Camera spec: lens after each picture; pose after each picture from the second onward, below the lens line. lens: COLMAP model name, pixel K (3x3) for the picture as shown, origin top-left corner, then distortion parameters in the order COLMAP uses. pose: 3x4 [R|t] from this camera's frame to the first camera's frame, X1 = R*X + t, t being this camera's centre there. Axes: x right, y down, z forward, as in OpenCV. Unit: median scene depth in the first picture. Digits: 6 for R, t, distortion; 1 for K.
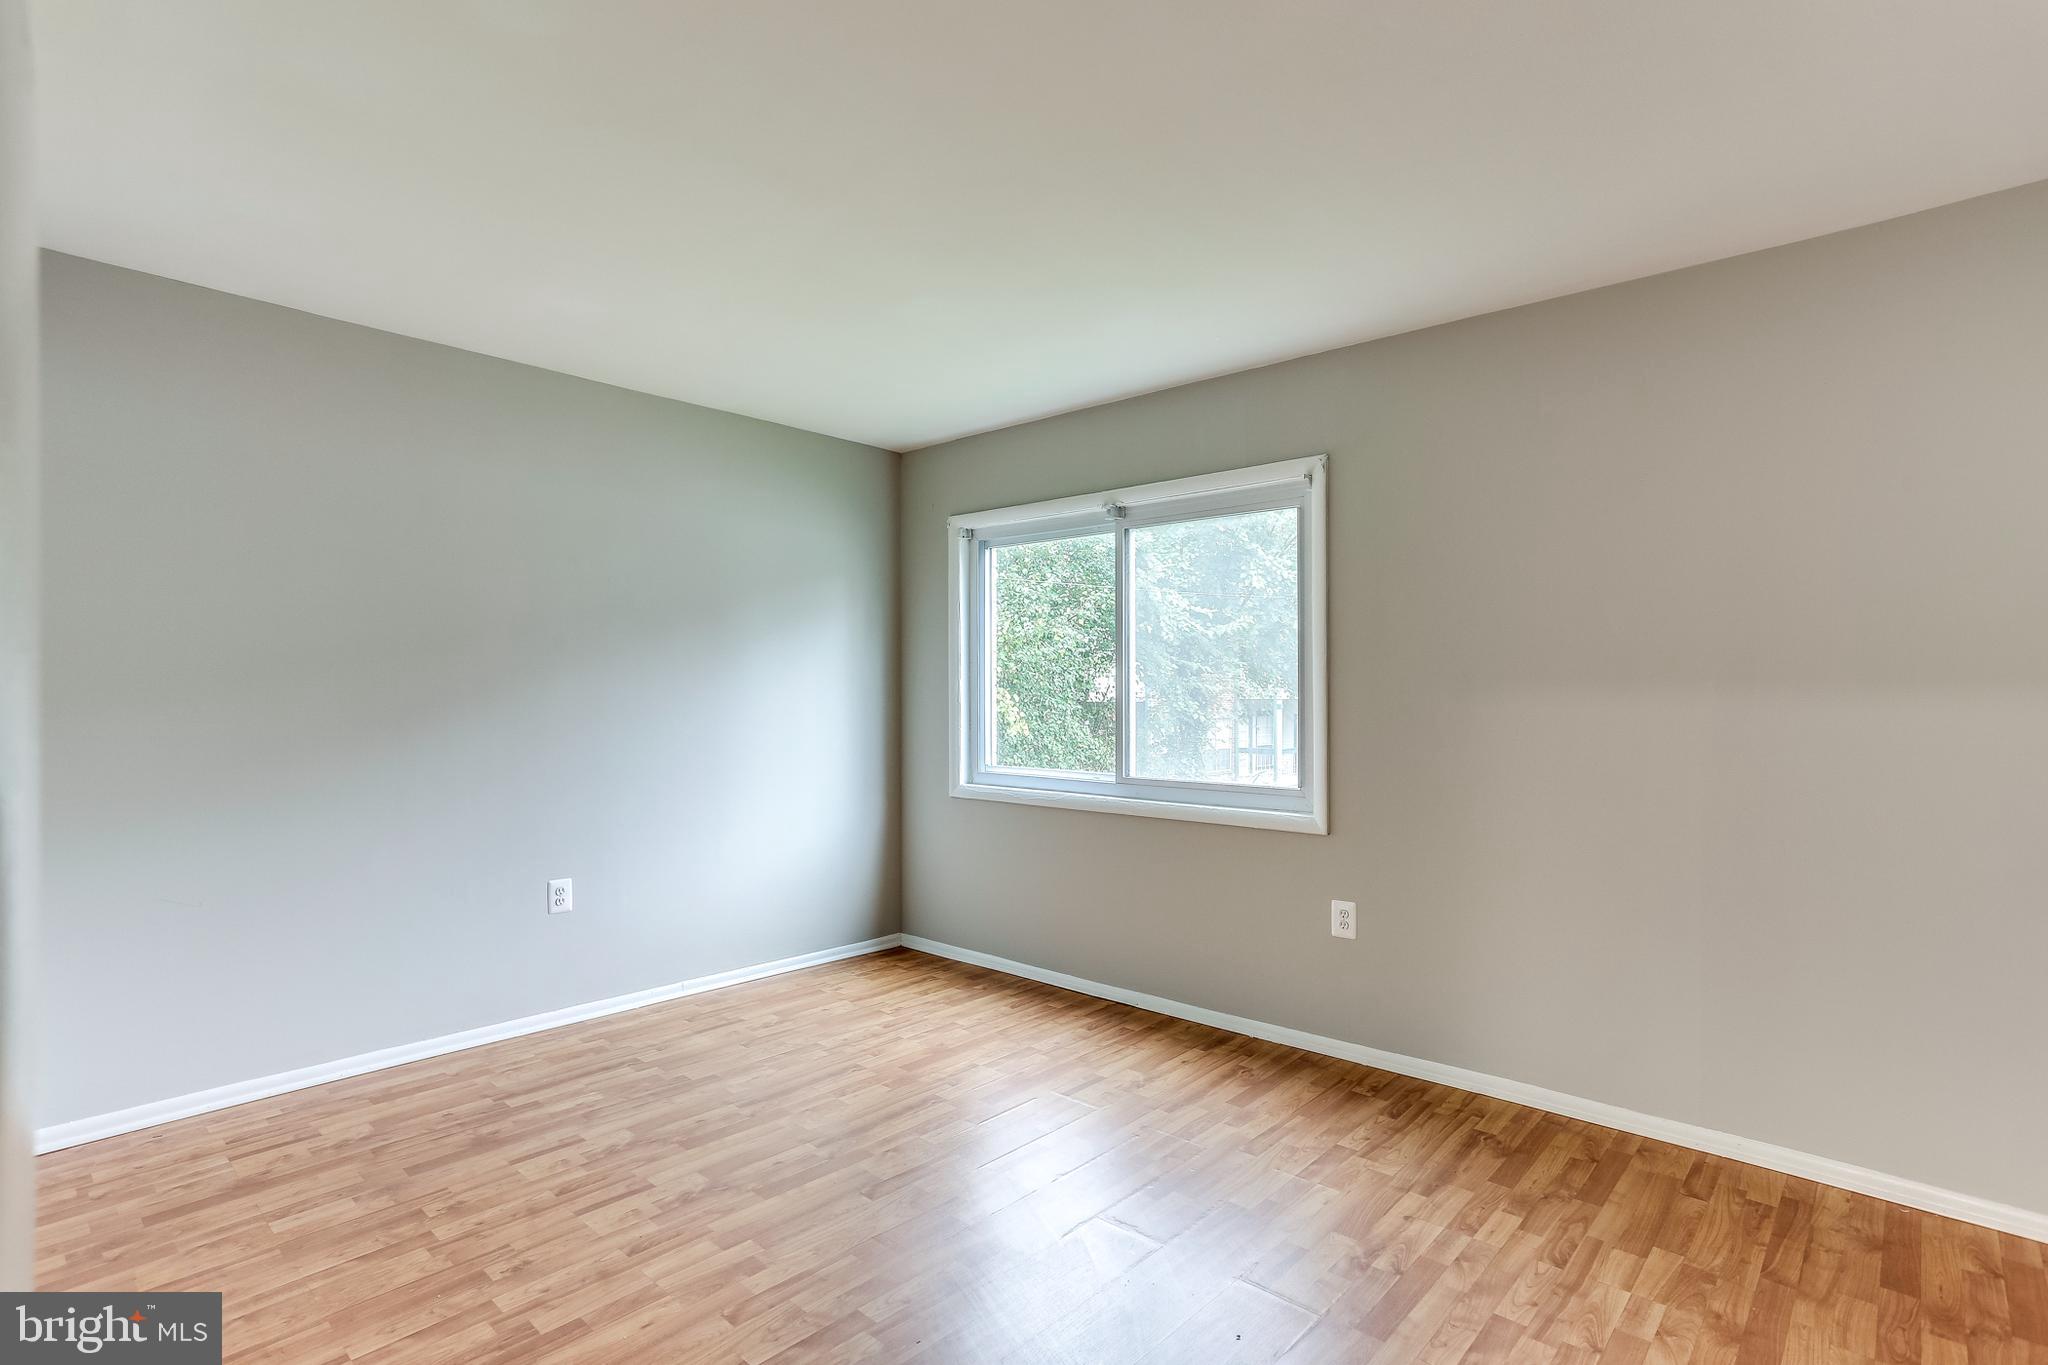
lens RADIAL K [[1002.7, 0, 1027.8], [0, 1002.7, 694.5], [0, 0, 1]] dist [-0.042070, 0.030792]
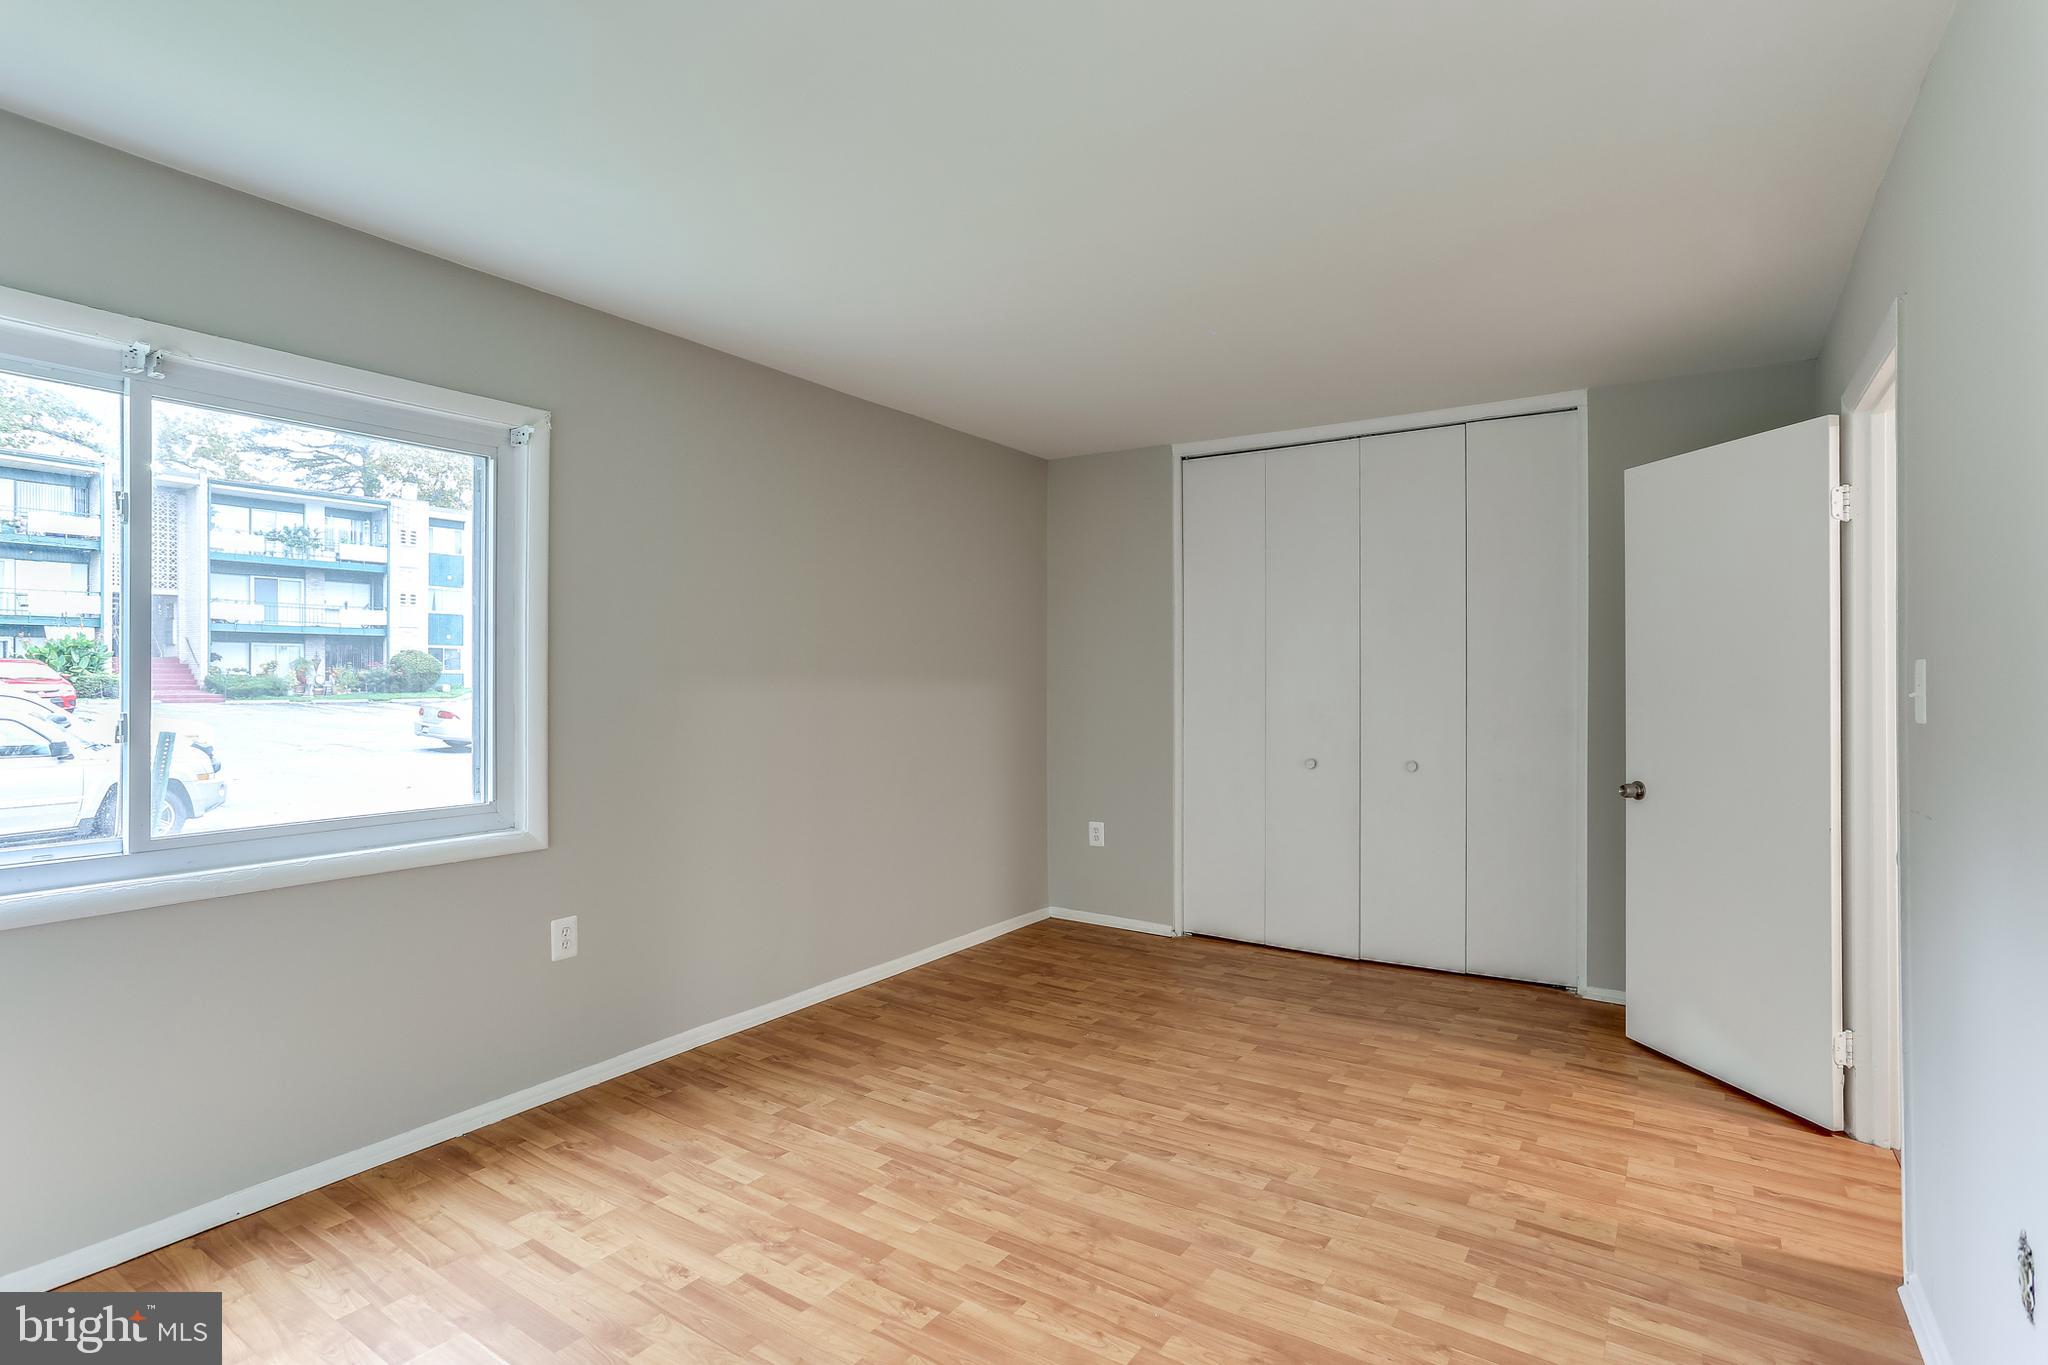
lens RADIAL K [[1006.0, 0, 1023.6], [0, 1006.0, 677.4], [0, 0, 1]] dist [-0.047276, 0.032178]
pose [[-0.144828, -0.001491, 0.989456, -0.686798], [0.004029, 0.999990, 0.002097, -0.009770], [-0.989449, 0.004291, -0.144821, 0.791291]]
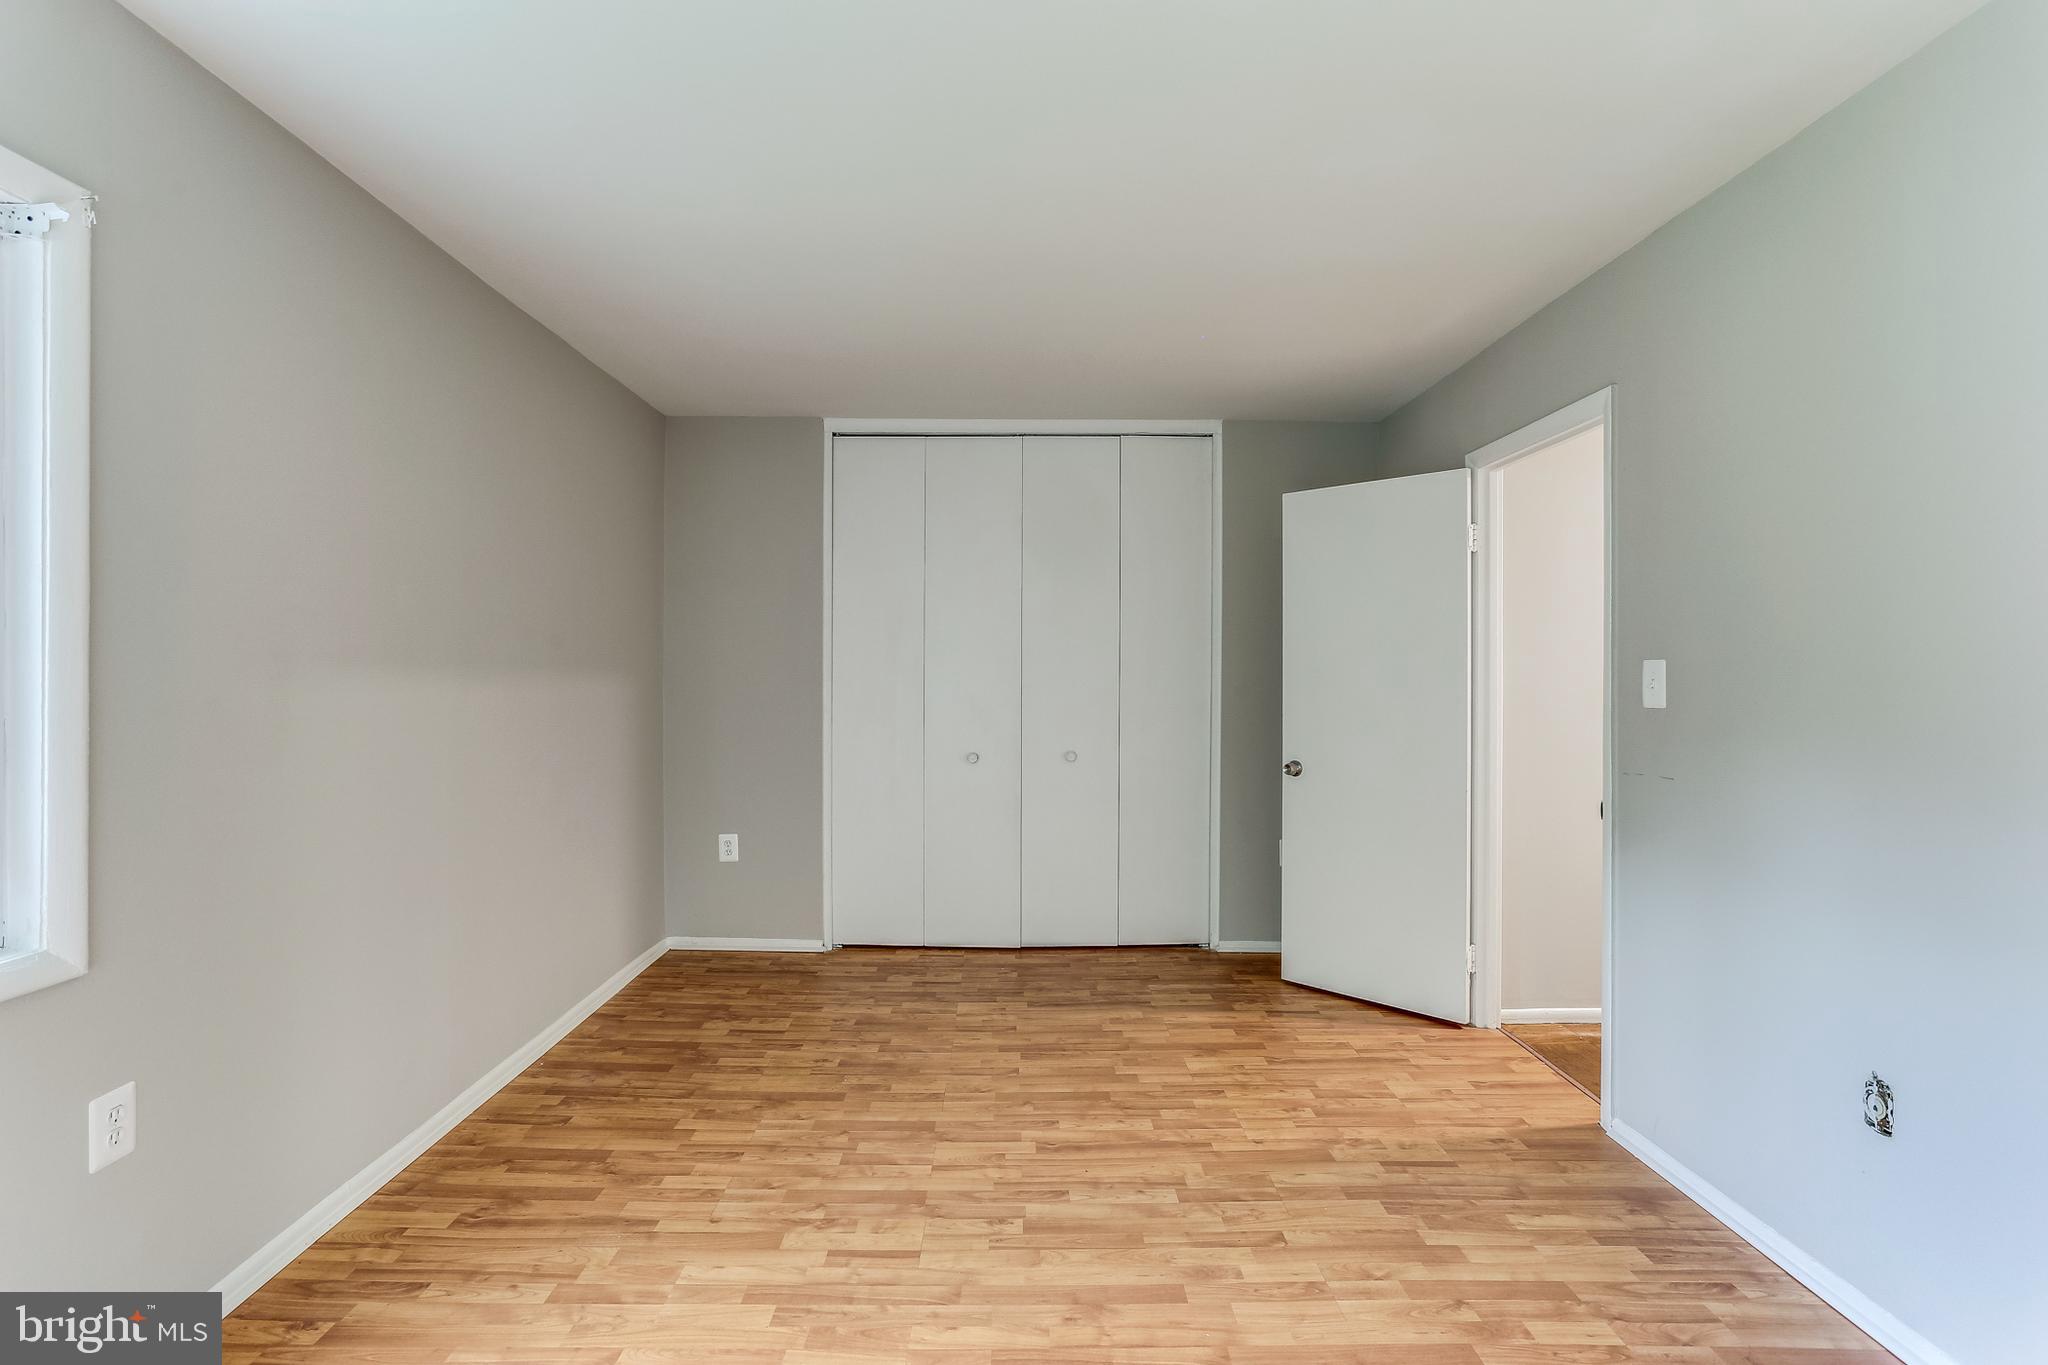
lens RADIAL K [[984.7, 0, 1016.1], [0, 984.7, 677.3], [0, 0, 1]] dist [-0.046274, 0.030144]
pose [[-0.674203, -0.008558, 0.738496, -0.392972], [-0.001389, 0.999946, 0.010320, -0.010838], [-0.738545, 0.005932, -0.674178, 1.088028]]
